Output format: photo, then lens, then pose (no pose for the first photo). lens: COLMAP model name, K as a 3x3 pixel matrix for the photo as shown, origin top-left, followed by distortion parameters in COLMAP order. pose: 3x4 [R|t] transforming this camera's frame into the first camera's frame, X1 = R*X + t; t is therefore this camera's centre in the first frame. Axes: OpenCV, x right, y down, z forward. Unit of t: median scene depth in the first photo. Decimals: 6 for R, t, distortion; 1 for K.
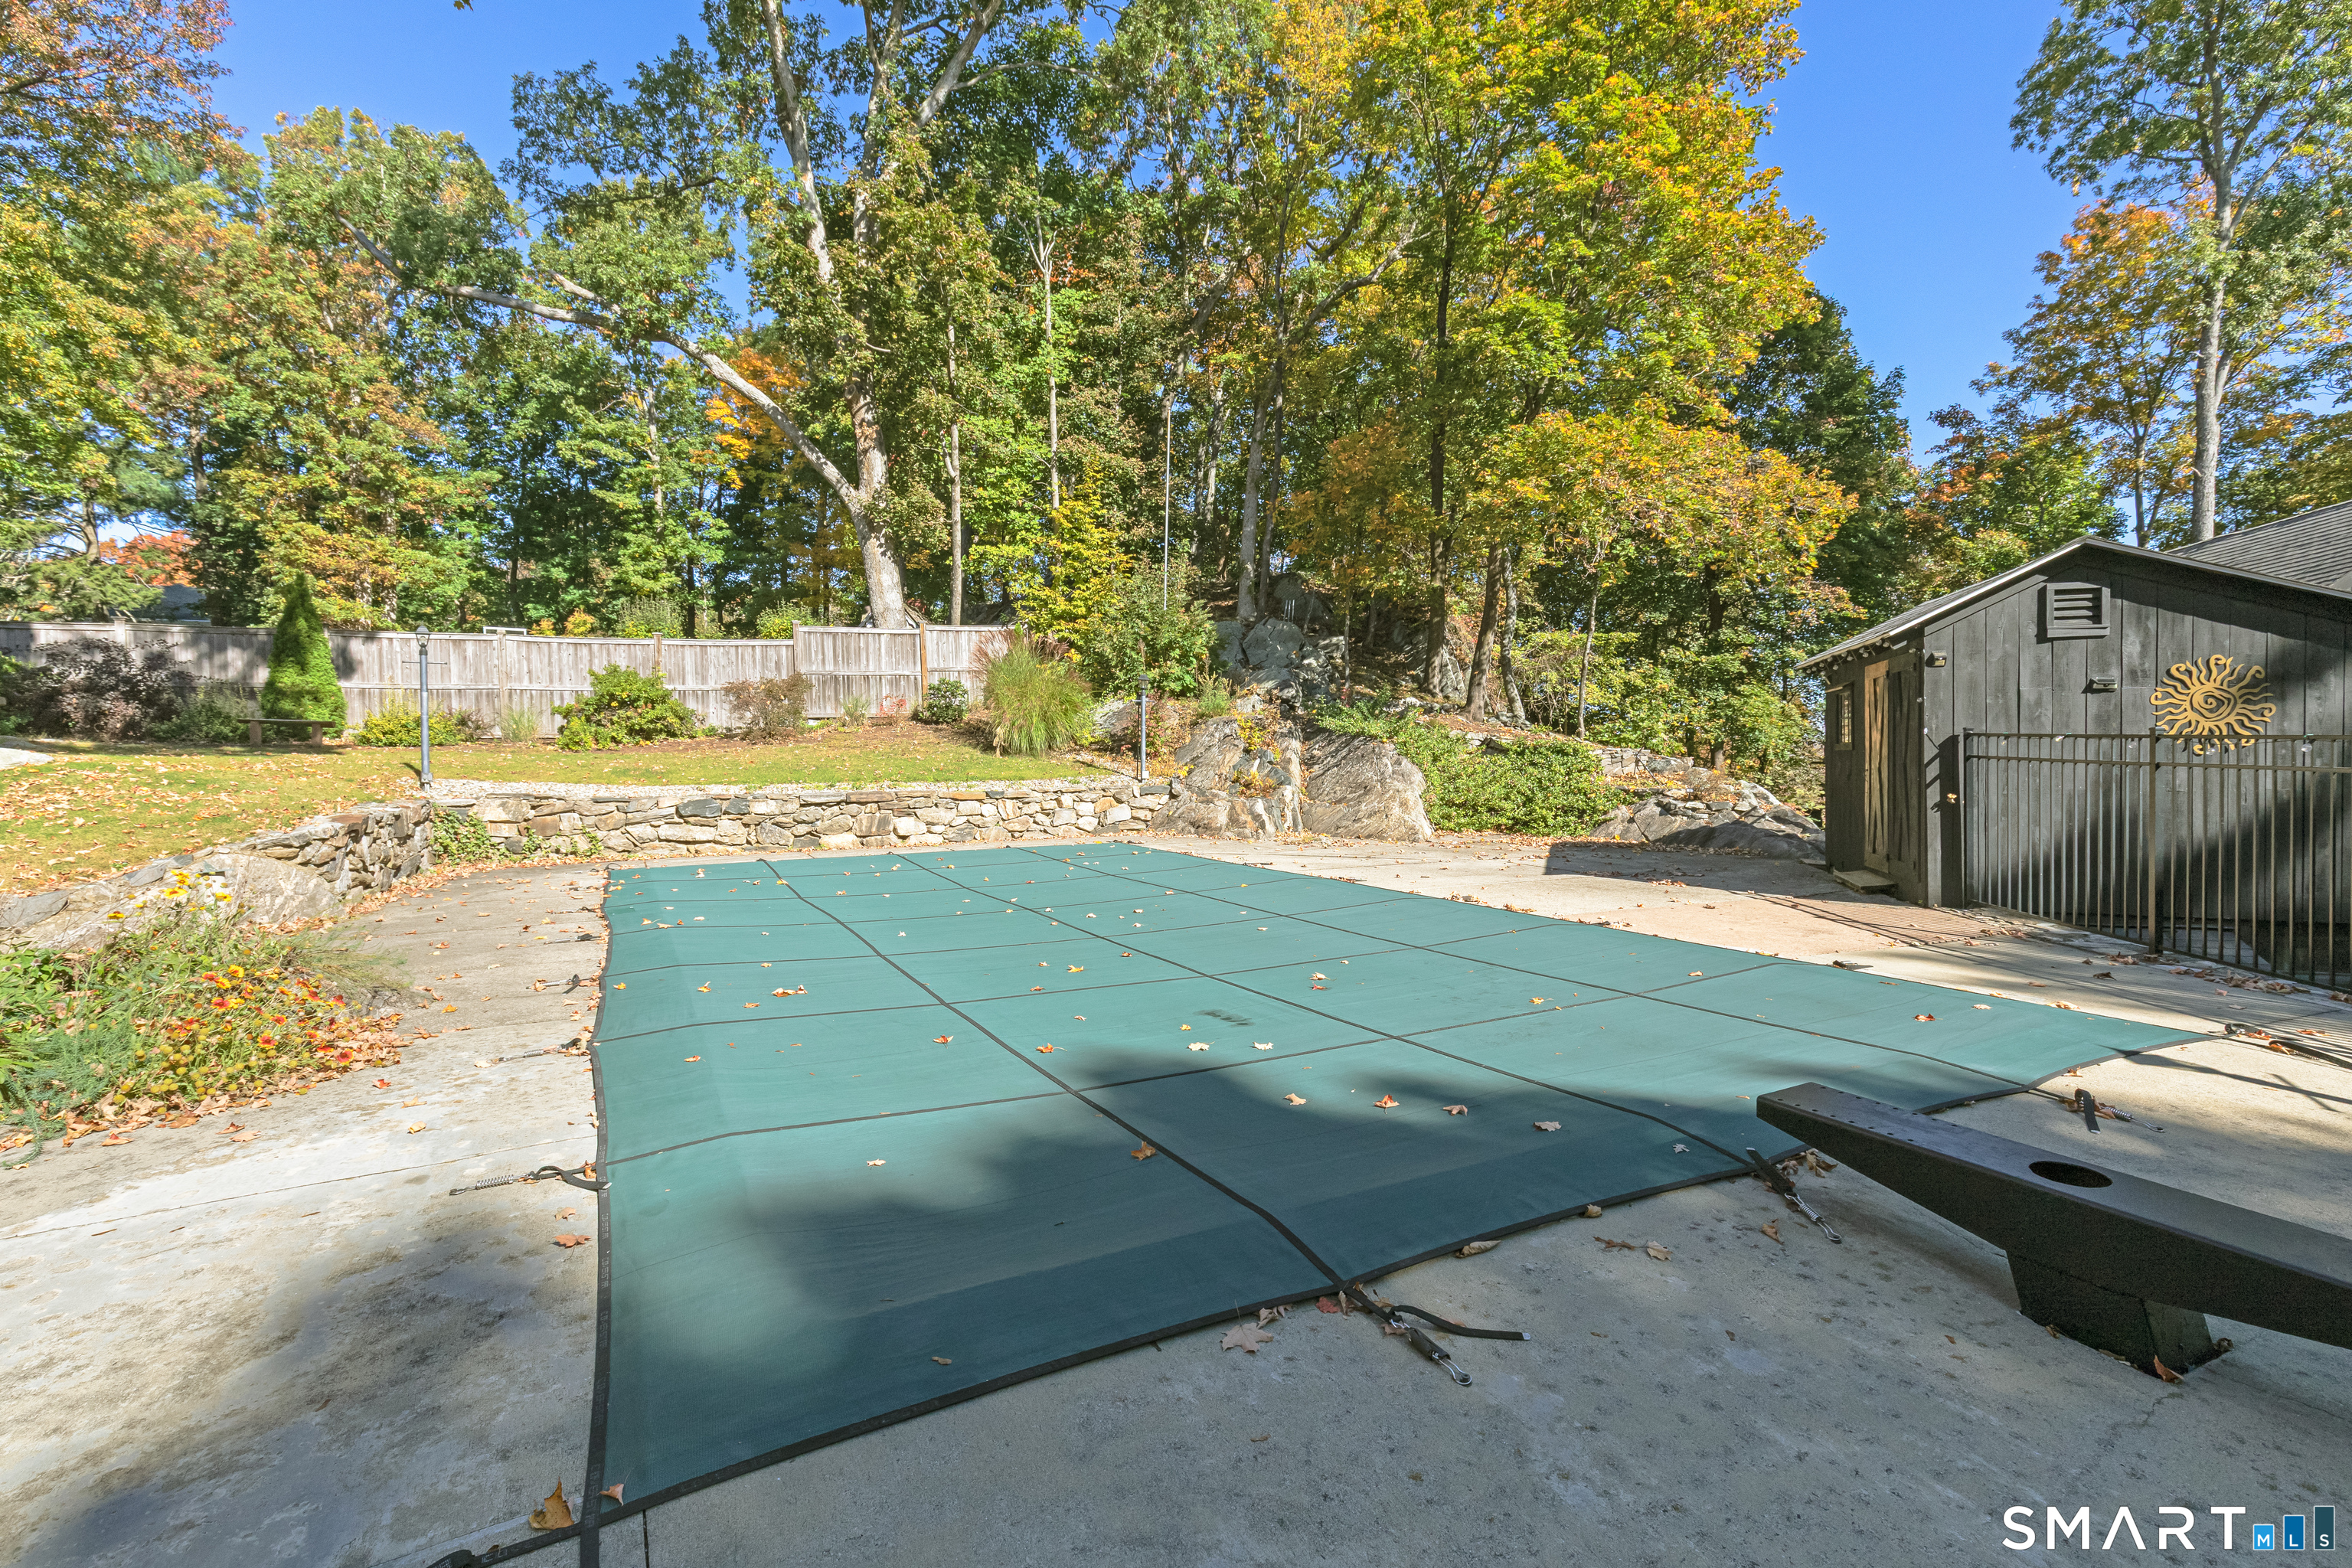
lens RADIAL K [[1073.6, 0, 1187.5], [0, 1073.6, 780.9], [0, 0, 1]] dist [-0.002576, -0.000191]
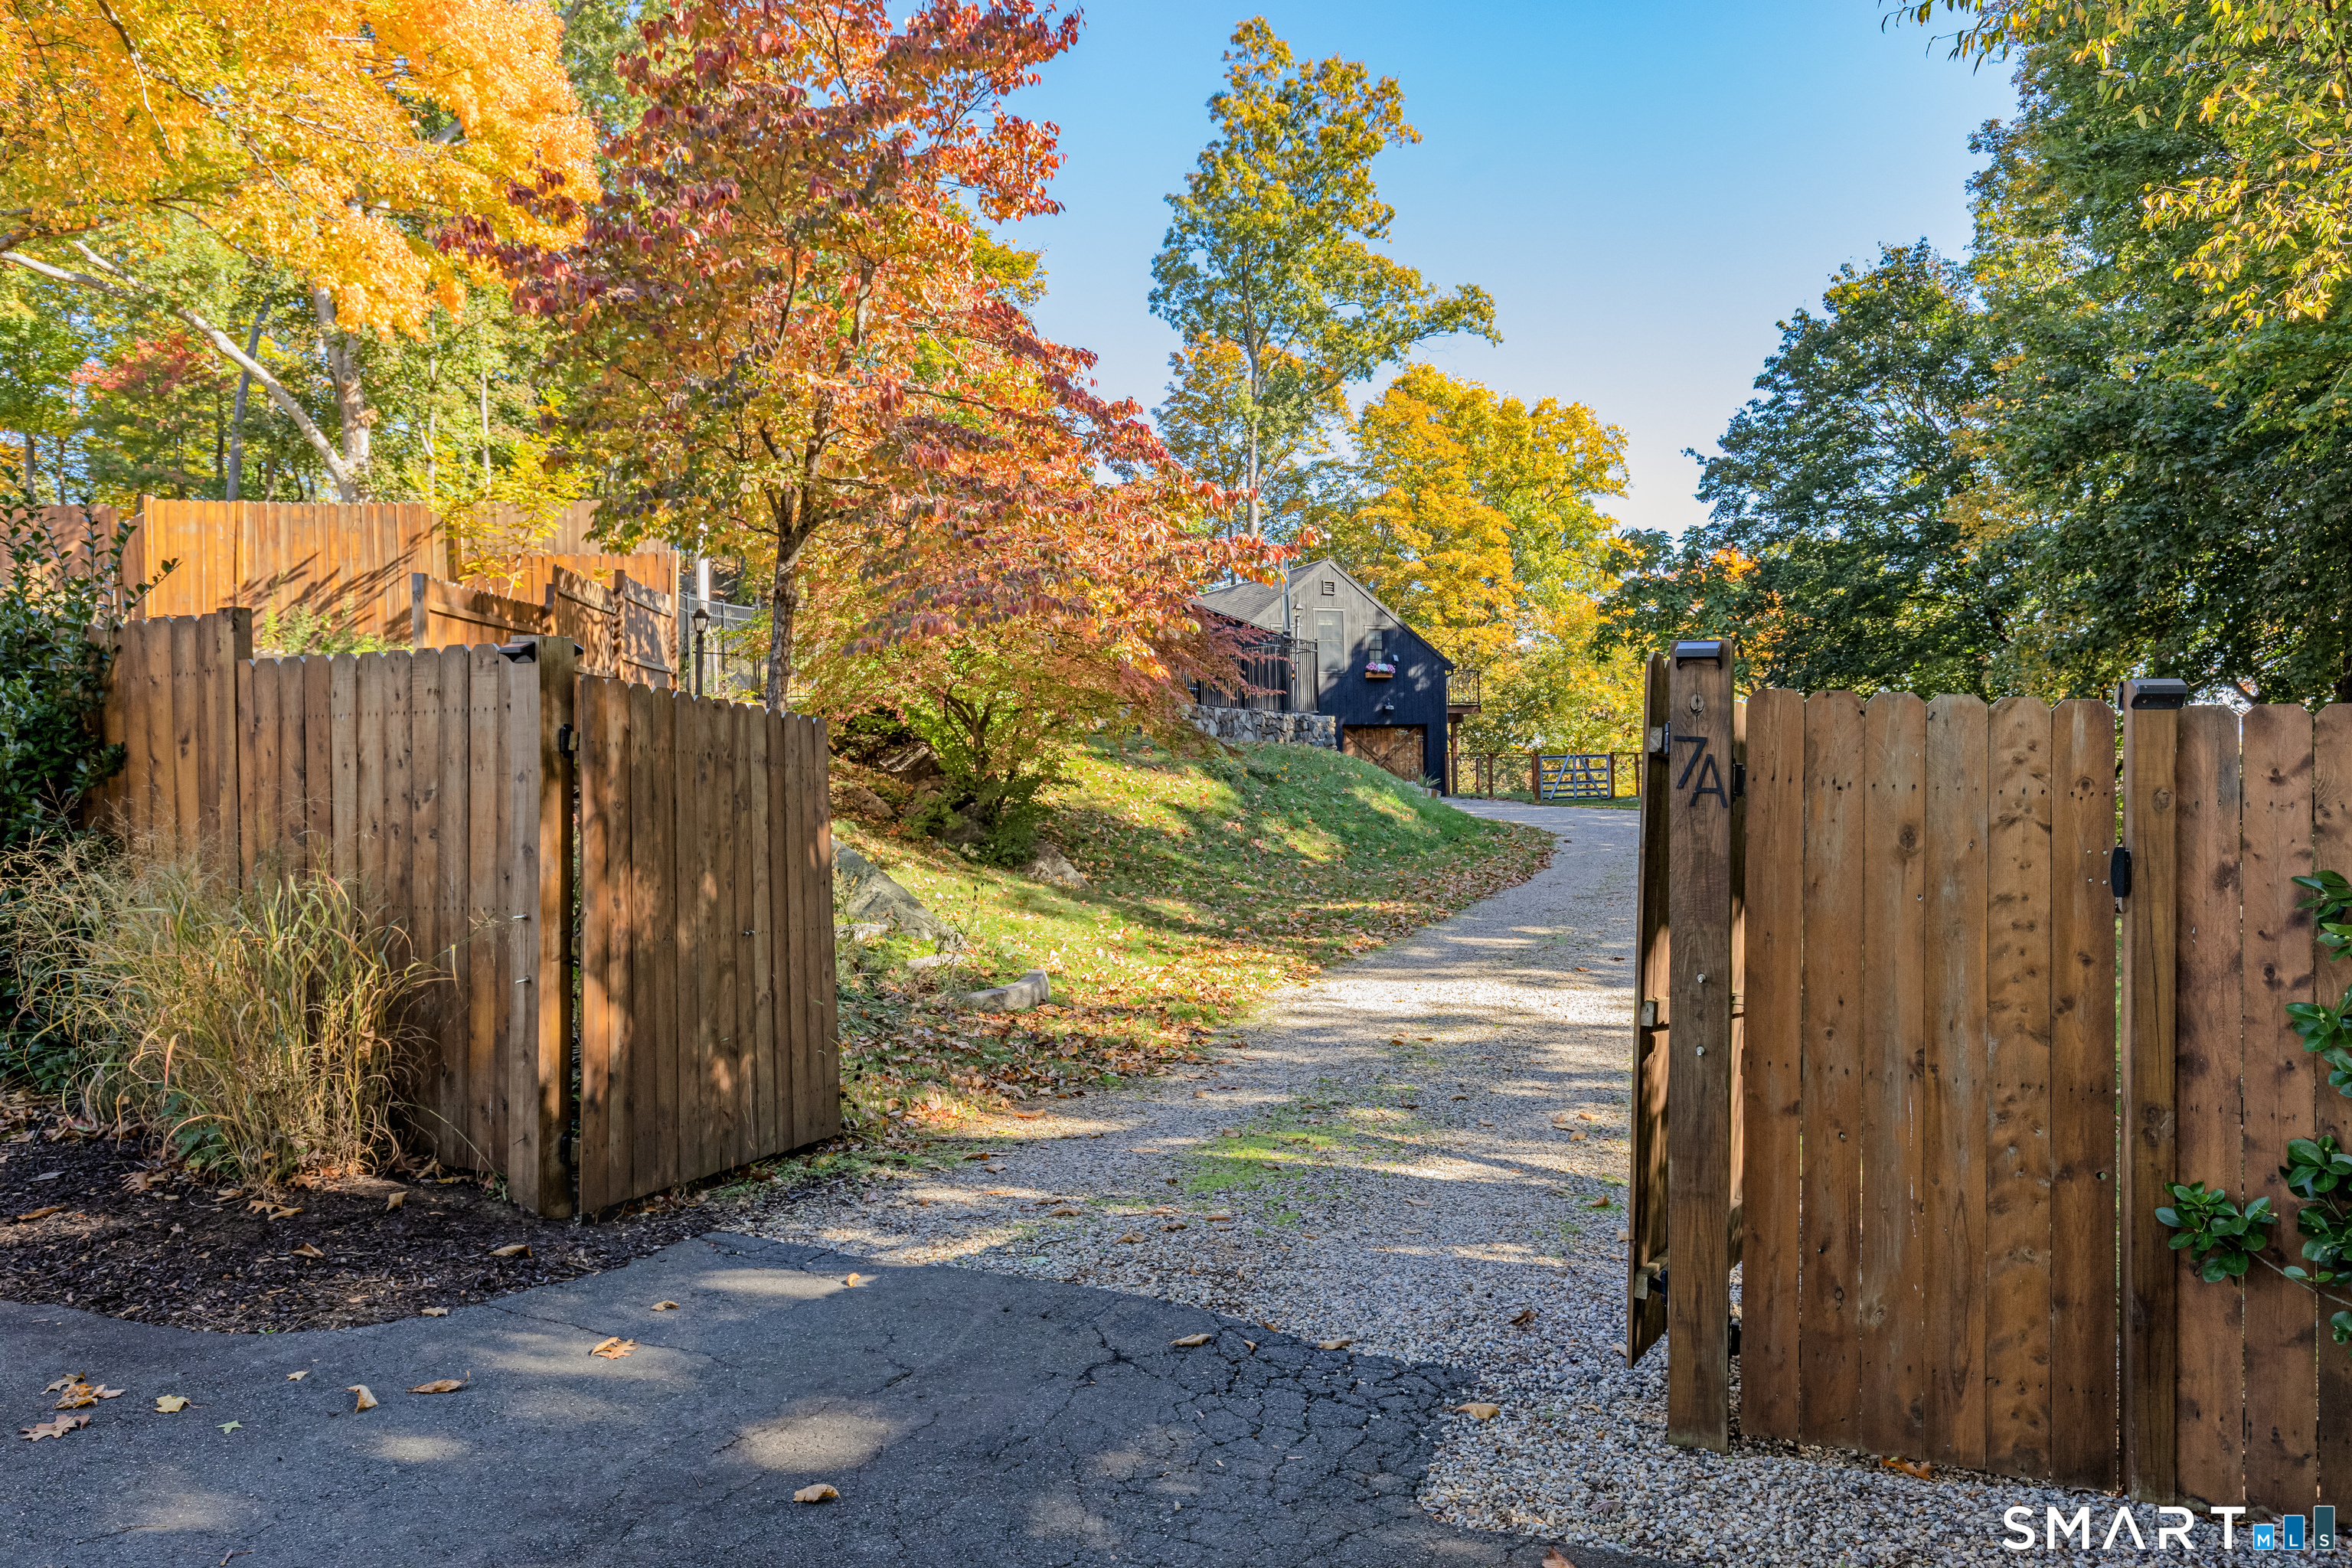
lens RADIAL K [[1616.7, 0, 1176.3], [0, 1616.7, 779.4], [0, 0, 1]] dist [0.001170, 0.000256]
pose [[0.795265, -0.009115, 0.606193, -0.630370], [0.028552, 0.999341, -0.022431, 0.130609], [-0.605589, 0.035146, 0.795001, -0.867647]]
